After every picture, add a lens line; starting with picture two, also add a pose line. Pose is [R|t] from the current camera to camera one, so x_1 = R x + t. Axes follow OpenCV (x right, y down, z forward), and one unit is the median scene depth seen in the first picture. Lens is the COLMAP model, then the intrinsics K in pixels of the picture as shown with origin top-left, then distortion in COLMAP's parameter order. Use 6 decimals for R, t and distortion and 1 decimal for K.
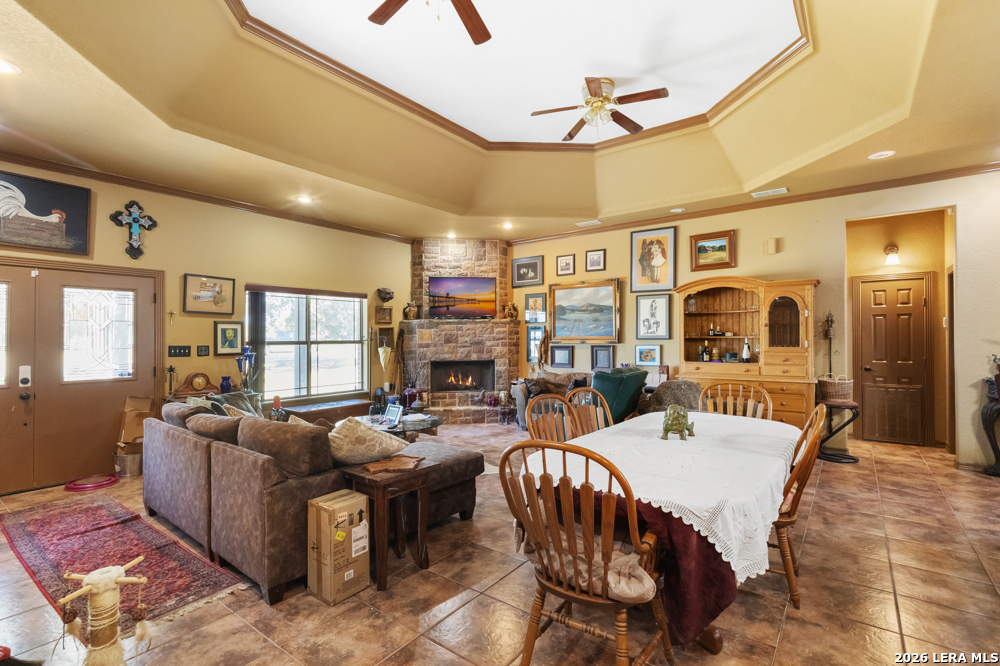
lens RADIAL K [[460.2, 0, 492.3], [0, 460.2, 334.1], [0, 0, 1]] dist [-0.000699, 0.000990]
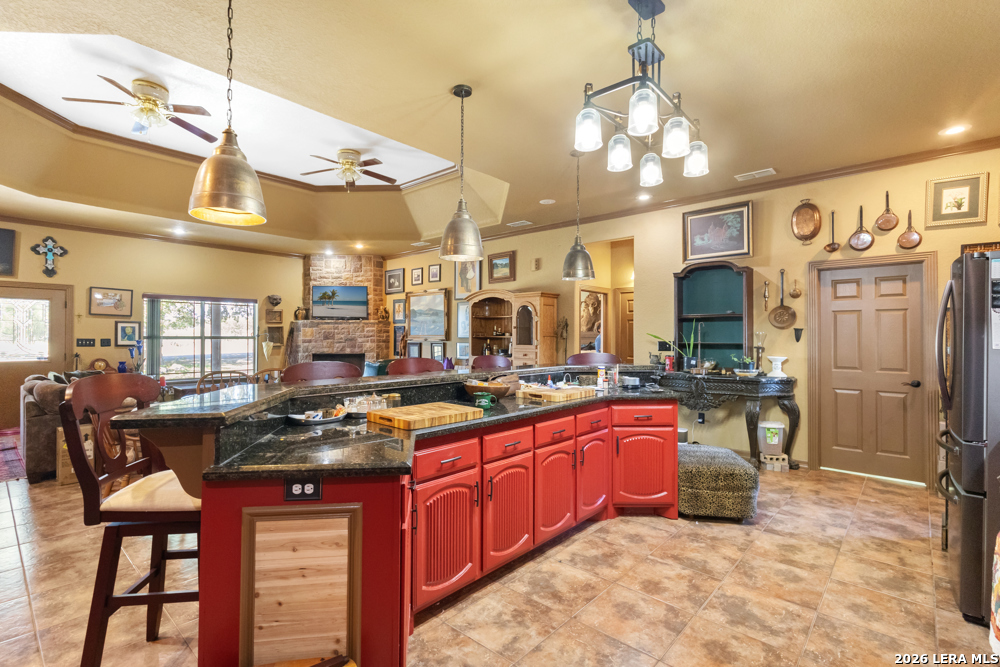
lens RADIAL K [[456.0, 0, 490.7], [0, 456.0, 332.7], [0, 0, 1]] dist [-0.000970, -0.000185]
pose [[0.997021, 0.009134, -0.076592, 0.470998], [-0.009096, 0.999958, 0.000841, -0.003976], [0.076597, -0.000142, 0.997062, -0.203012]]
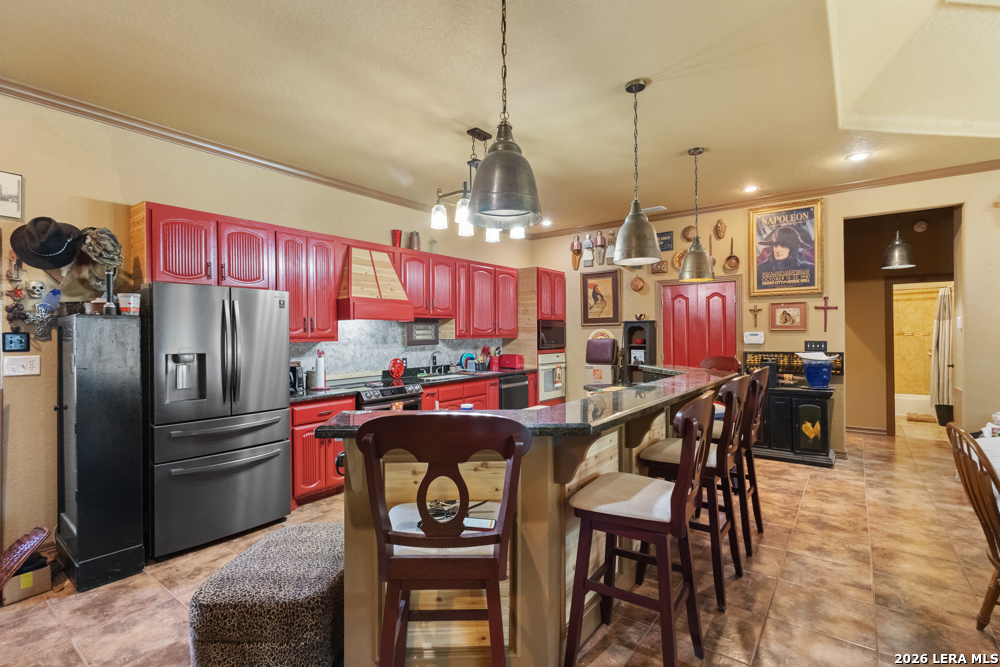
lens RADIAL K [[478.2, 0, 500.0], [0, 478.2, 333.5], [0, 0, 1]] dist [0.015656, 0.000378]
pose [[-0.999675, 0.012231, -0.022345, 0.548594], [0.012388, 0.999900, -0.006878, -0.007939], [0.022259, -0.007153, -0.999727, 0.654455]]
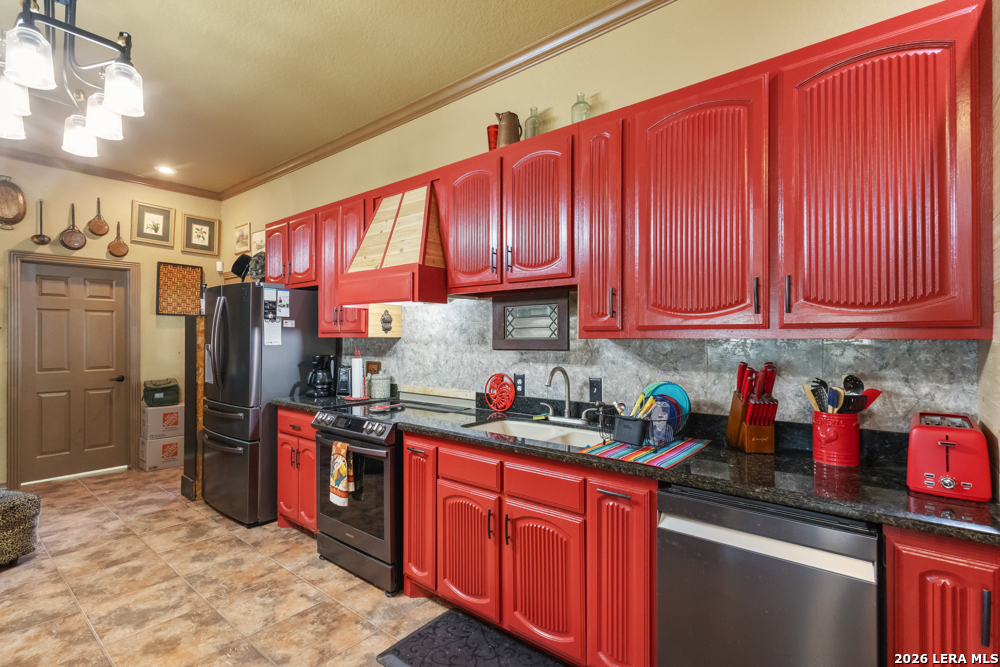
lens RADIAL K [[471.4, 0, 500.0], [0, 471.4, 333.5], [0, 0, 1]] dist [0.000001, 0.000606]
pose [[0.021748, 0.009486, 0.999718, 0.302651], [-0.007399, 0.999929, -0.009327, -0.004986], [-0.999736, -0.007194, 0.021817, -0.134087]]
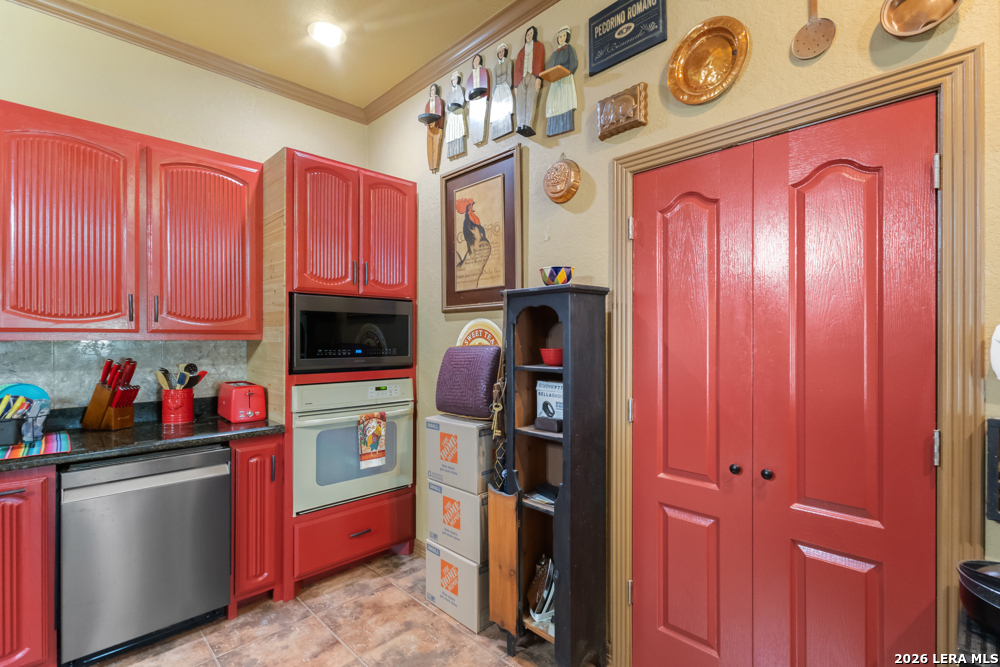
lens RADIAL K [[460.6, 0, 498.2], [0, 460.6, 338.6], [0, 0, 1]] dist [0.001118, 0.000401]
pose [[-0.990688, 0.002544, 0.136126, 0.256428], [0.001909, 0.999987, -0.004798, -0.004644], [-0.136137, -0.004493, -0.990680, 0.019082]]
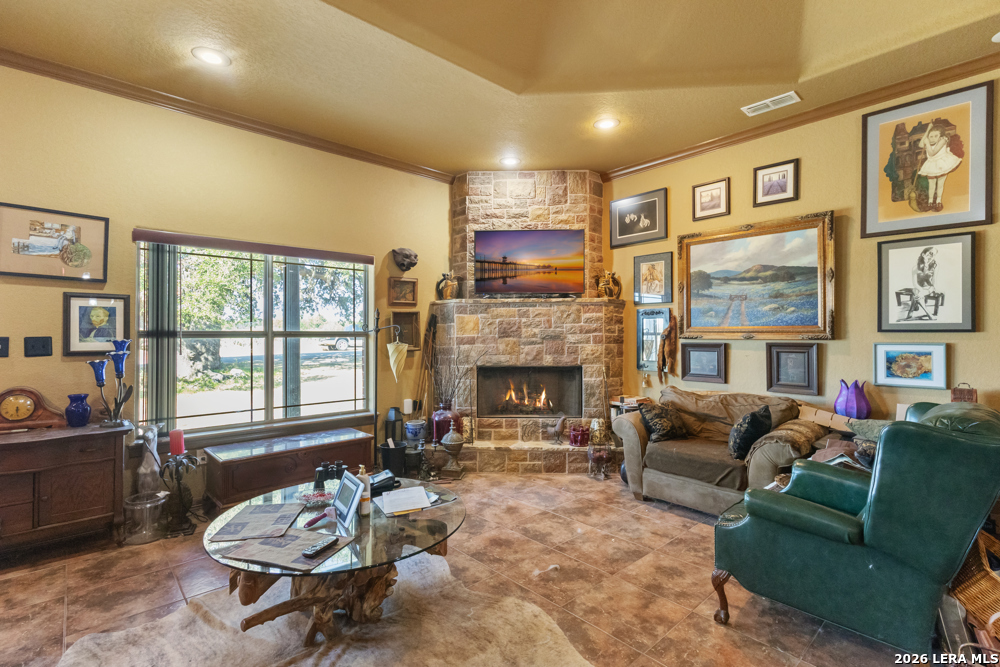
lens RADIAL K [[459.6, 0, 494.8], [0, 459.6, 329.5], [0, 0, 1]] dist [0.000323, 0.000231]
pose [[0.984964, 0.003521, -0.172722, -0.003767], [-0.003818, 0.999992, -0.001388, 0.010735], [0.172716, 0.002027, 0.984970, 0.424054]]
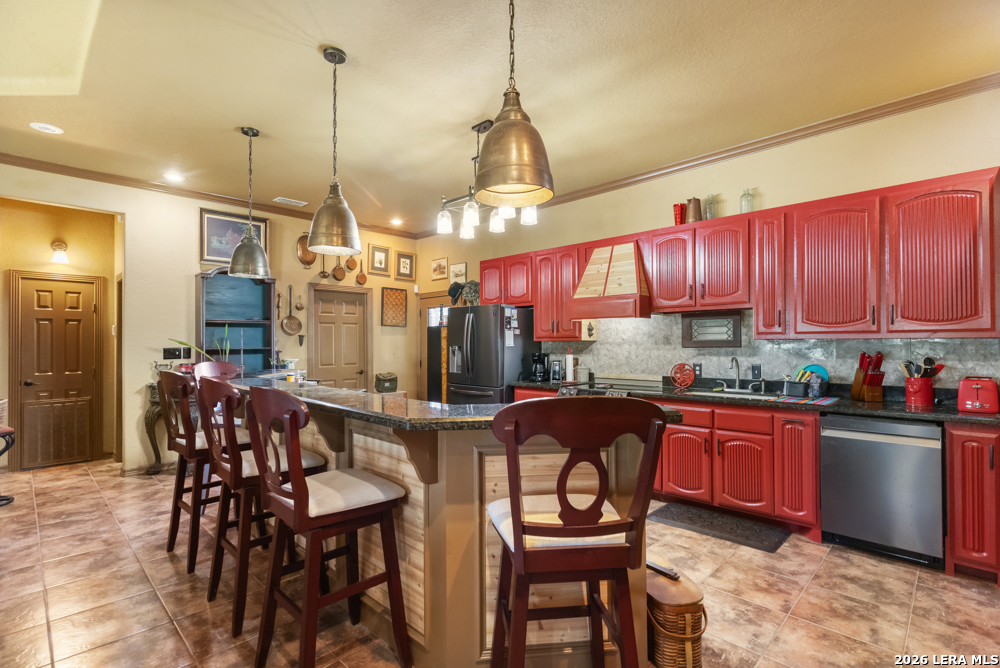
lens RADIAL K [[475.5, 0, 498.6], [0, 475.5, 340.3], [0, 0, 1]] dist [-0.001385, -0.000435]
pose [[0.113455, 0.008653, 0.993505, 0.049058], [-0.003618, 0.999959, -0.008297, 0.001567], [-0.993537, -0.002653, 0.113482, 0.048473]]
